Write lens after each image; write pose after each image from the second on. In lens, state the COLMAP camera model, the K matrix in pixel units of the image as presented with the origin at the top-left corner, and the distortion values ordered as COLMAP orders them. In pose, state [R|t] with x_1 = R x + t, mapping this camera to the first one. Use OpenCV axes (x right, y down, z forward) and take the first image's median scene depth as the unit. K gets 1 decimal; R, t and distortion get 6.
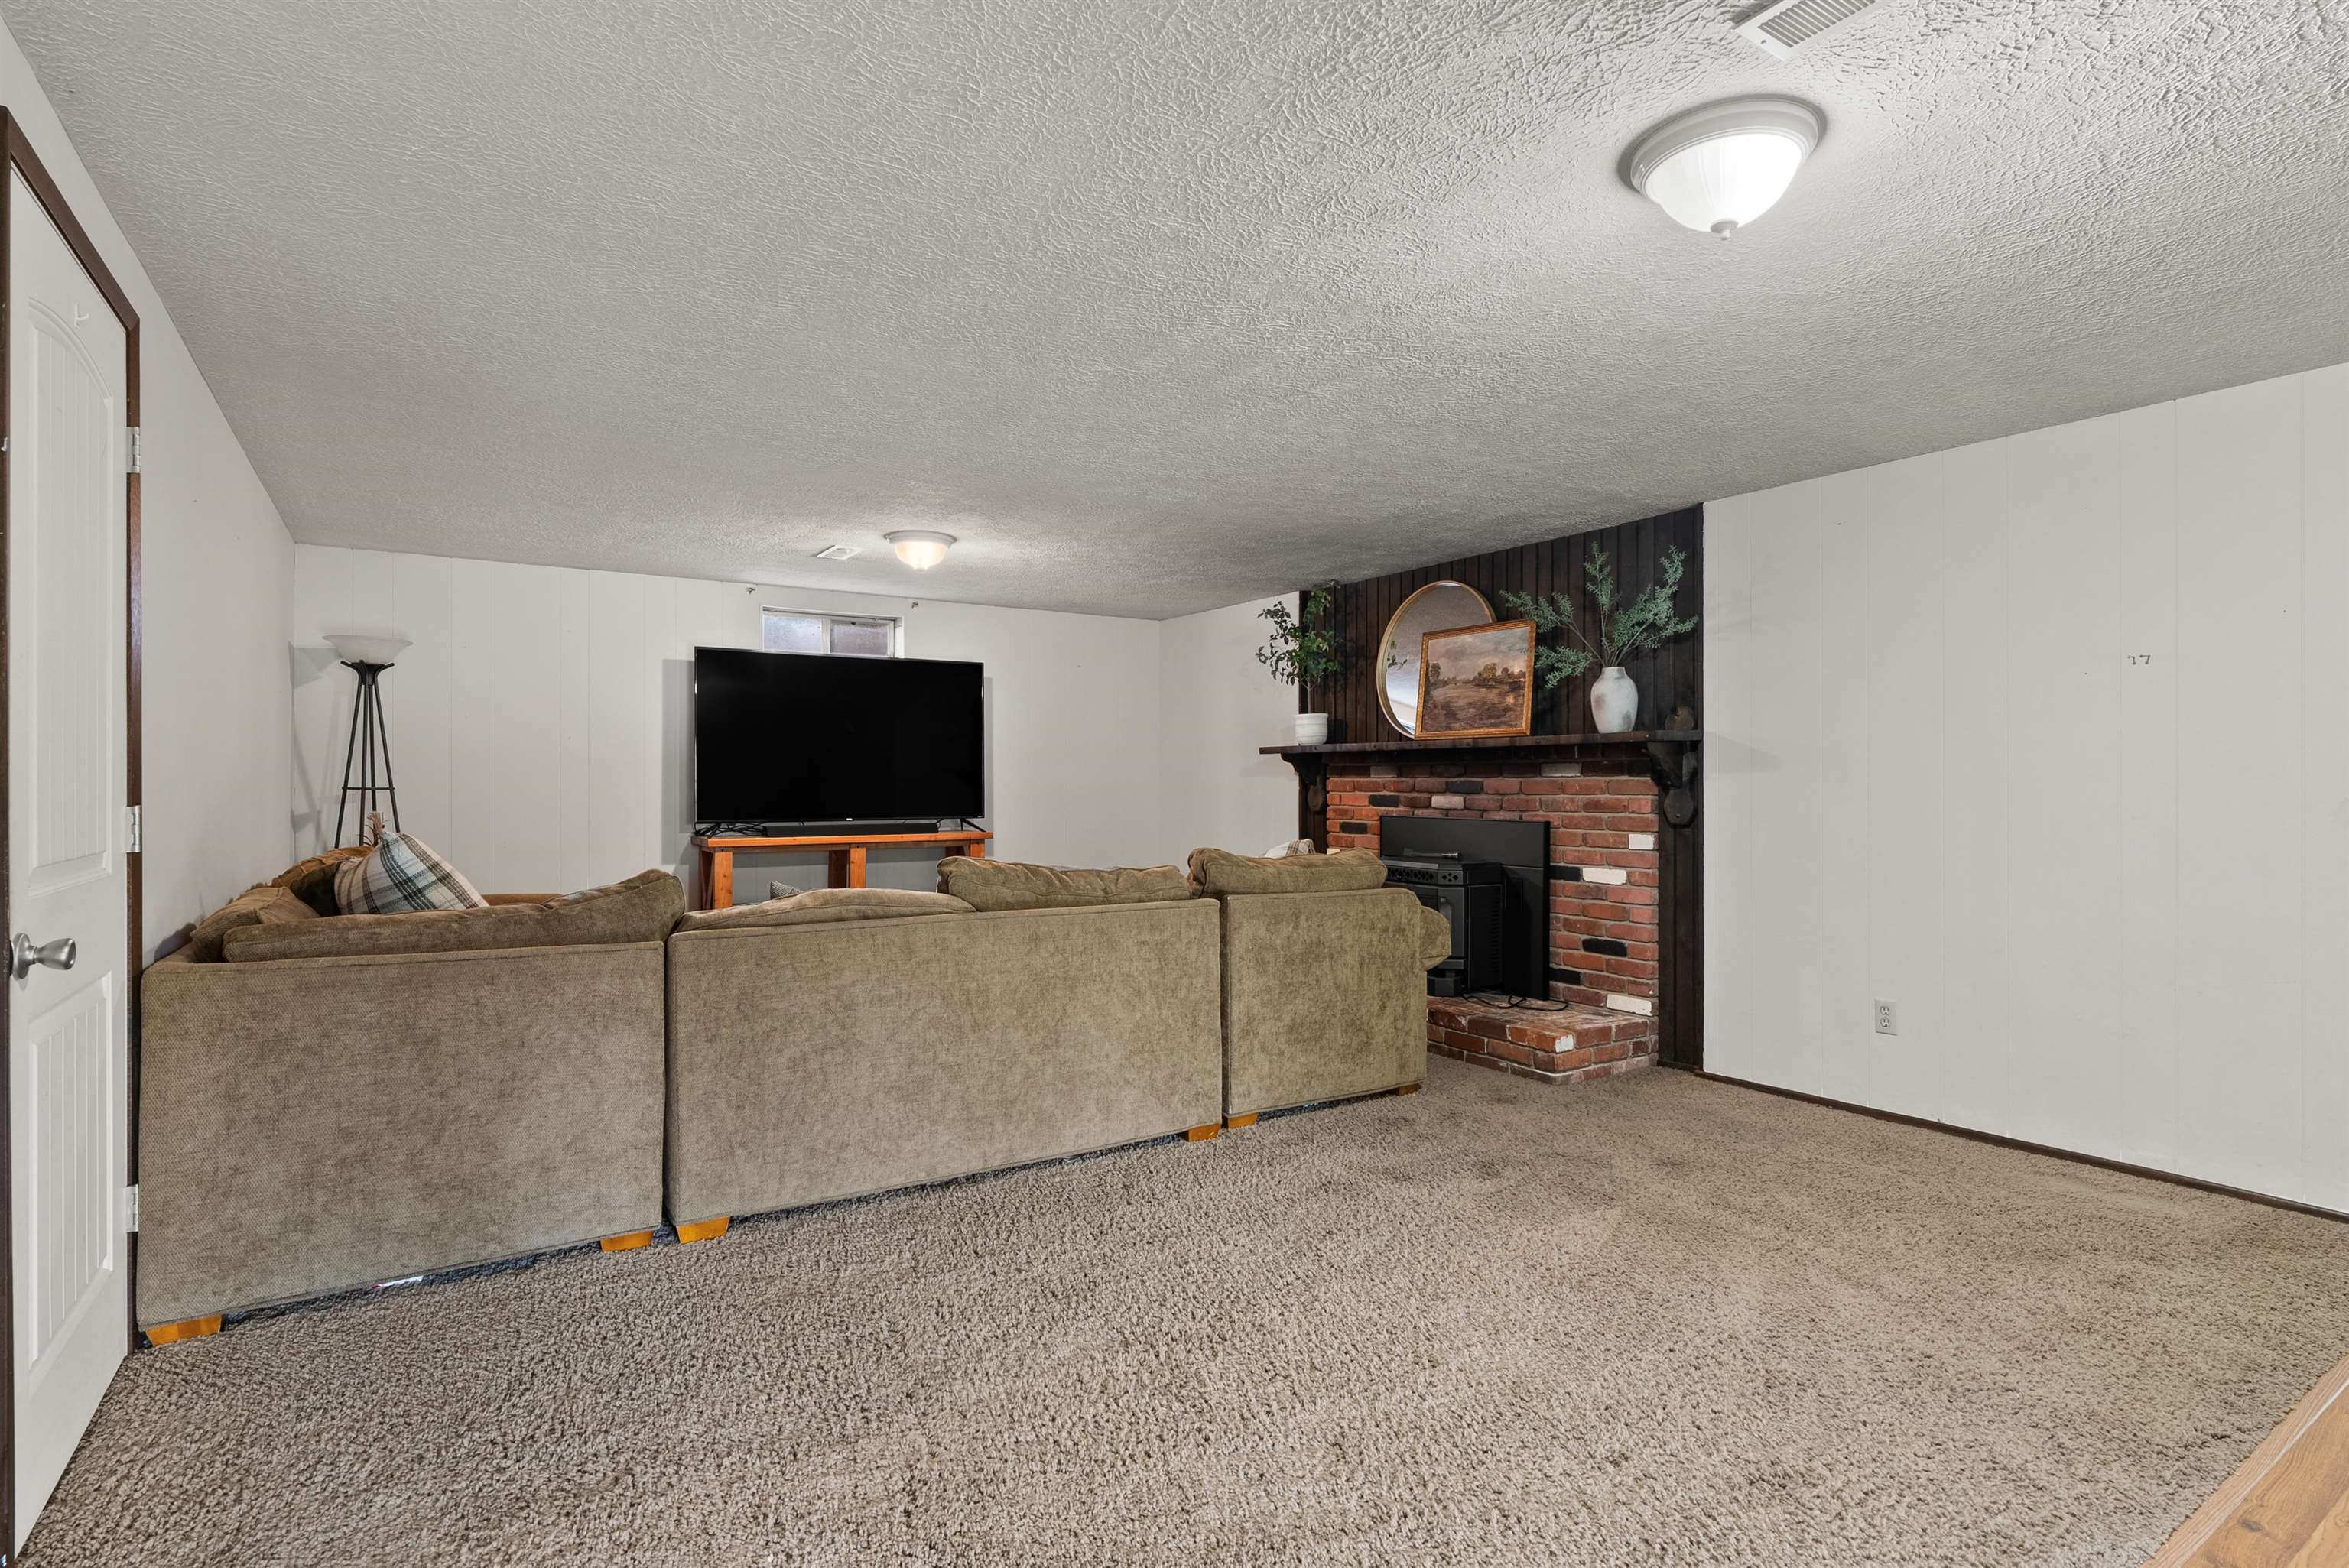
lens RADIAL K [[1149.9, 0, 1178.3], [0, 1149.9, 772.9], [0, 0, 1]] dist [-0.005099, 0.001270]
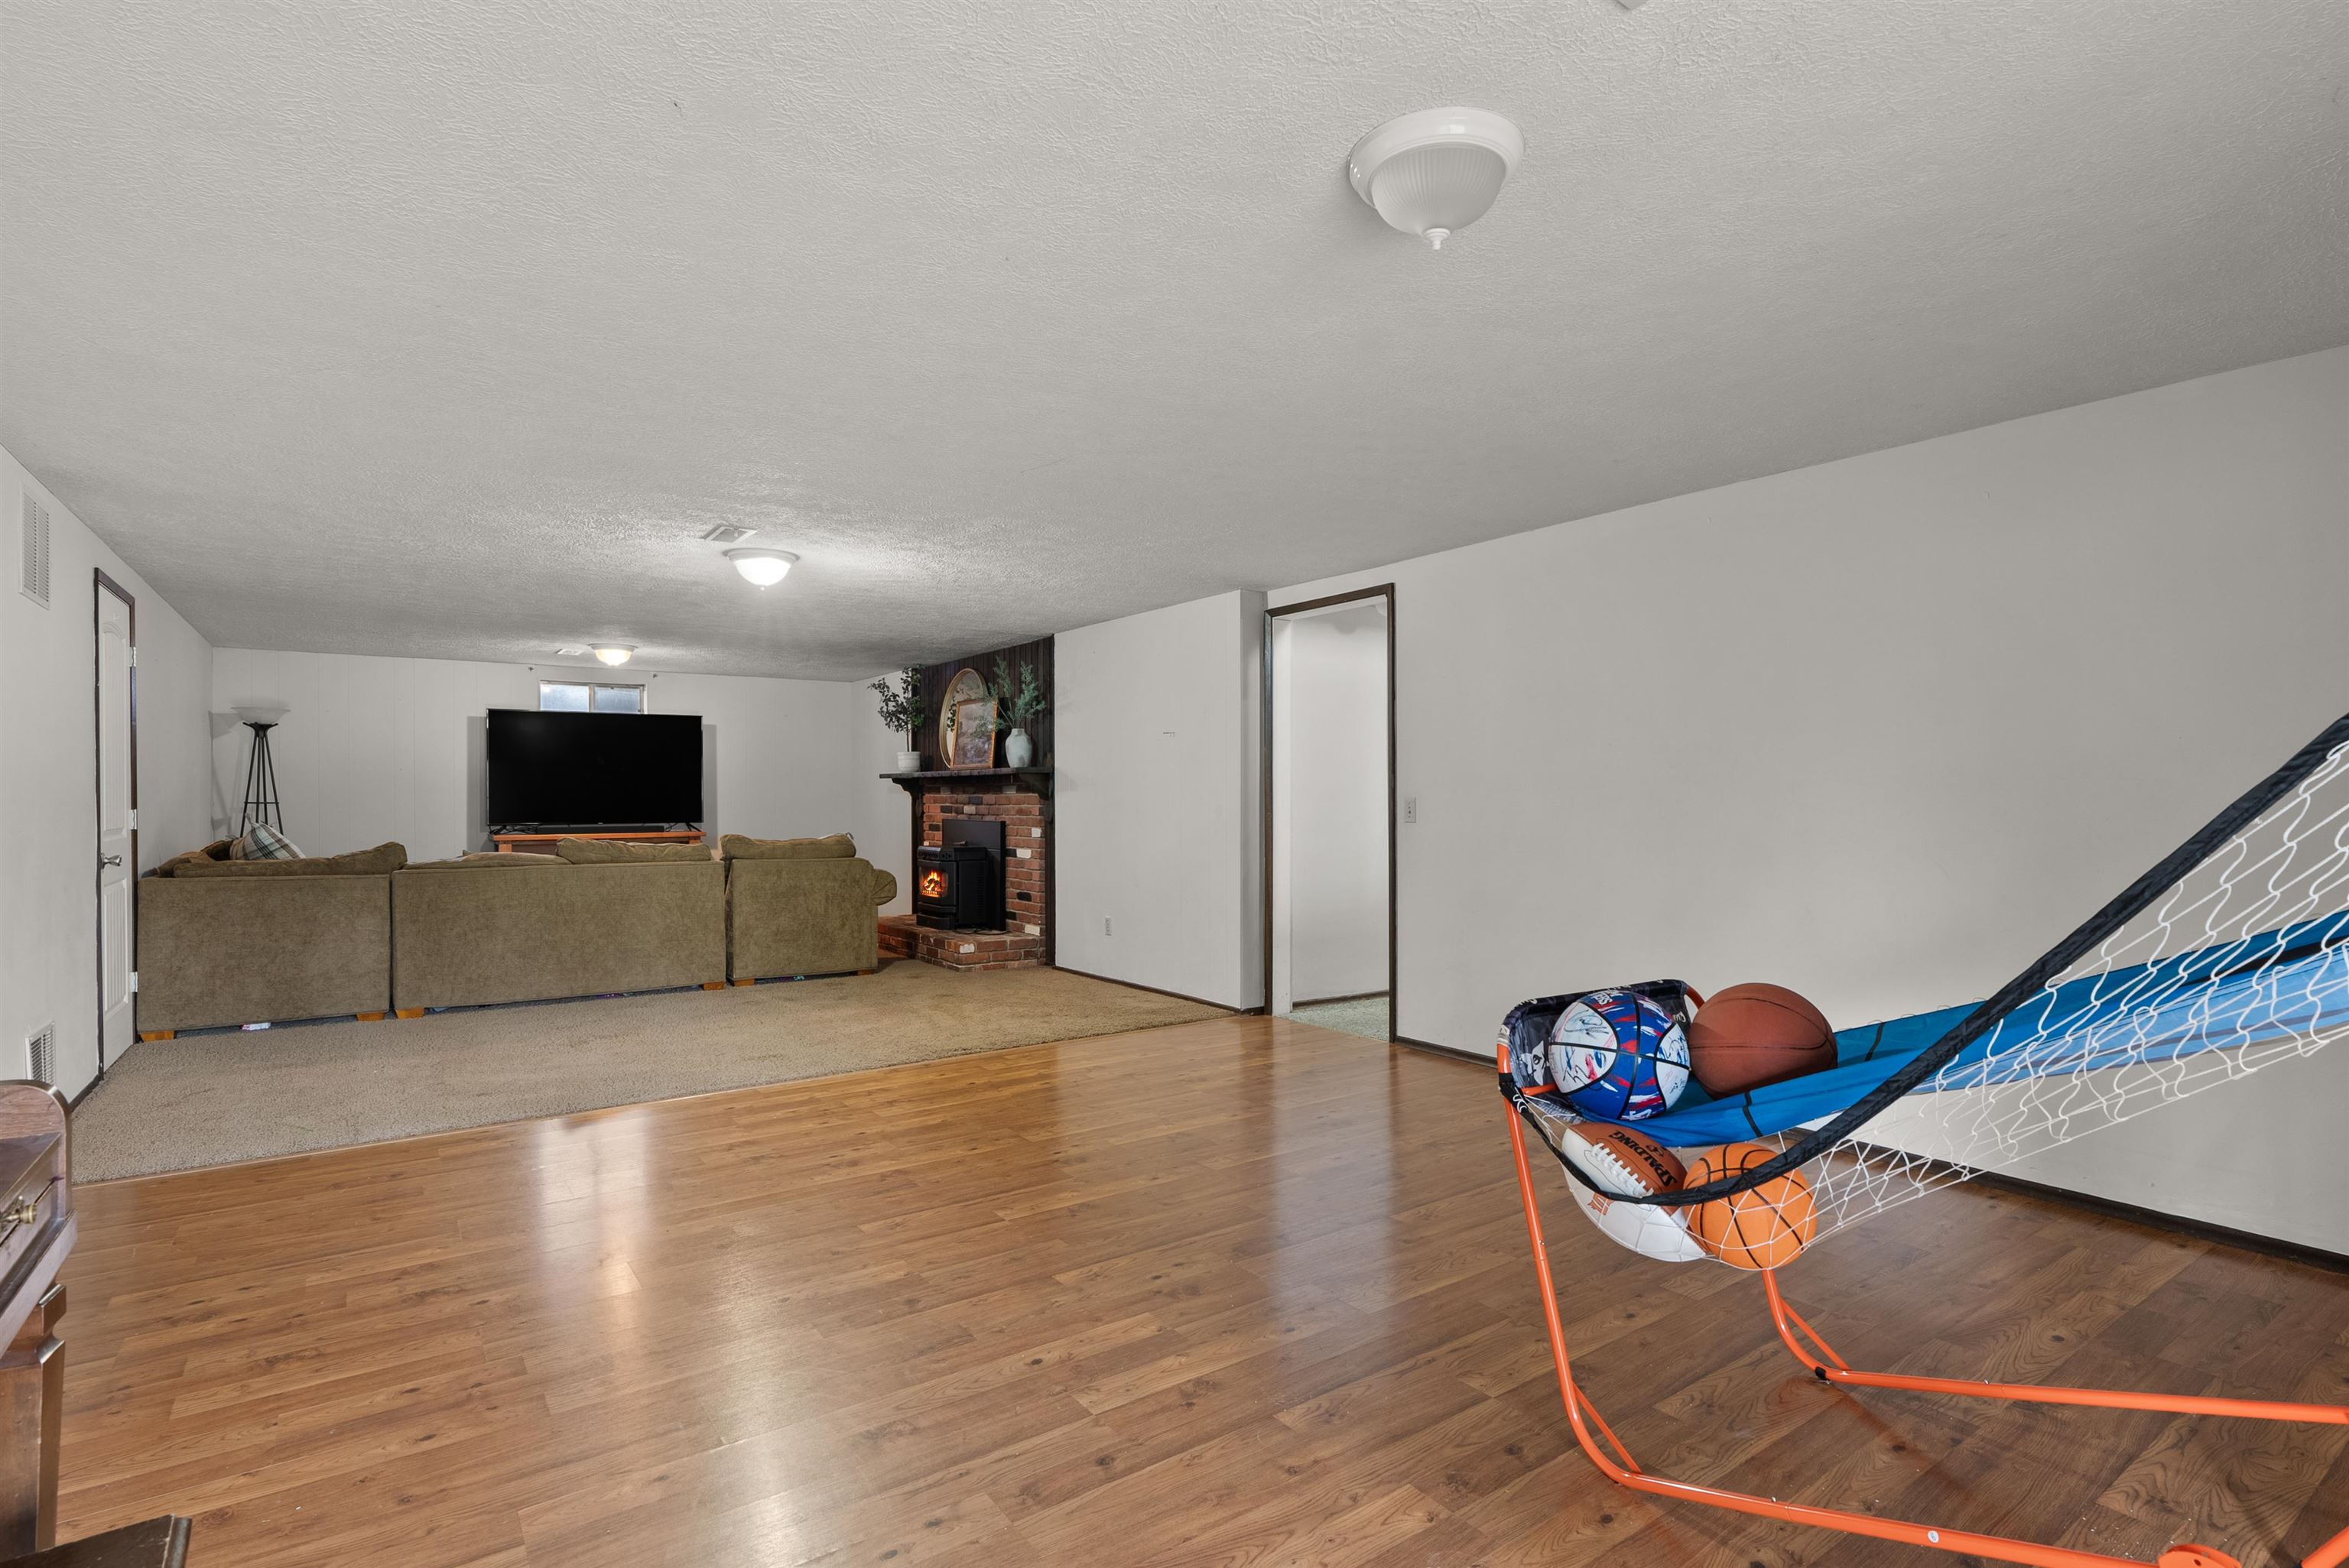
lens RADIAL K [[1149.9, 0, 1180.2], [0, 1149.9, 794.3], [0, 0, 1]] dist [-0.005099, 0.001270]
pose [[0.999378, -0.002116, 0.035193, 0.625410], [0.001907, 0.999980, 0.005955, -0.006182], [-0.035205, -0.005884, 0.999363, -0.775076]]
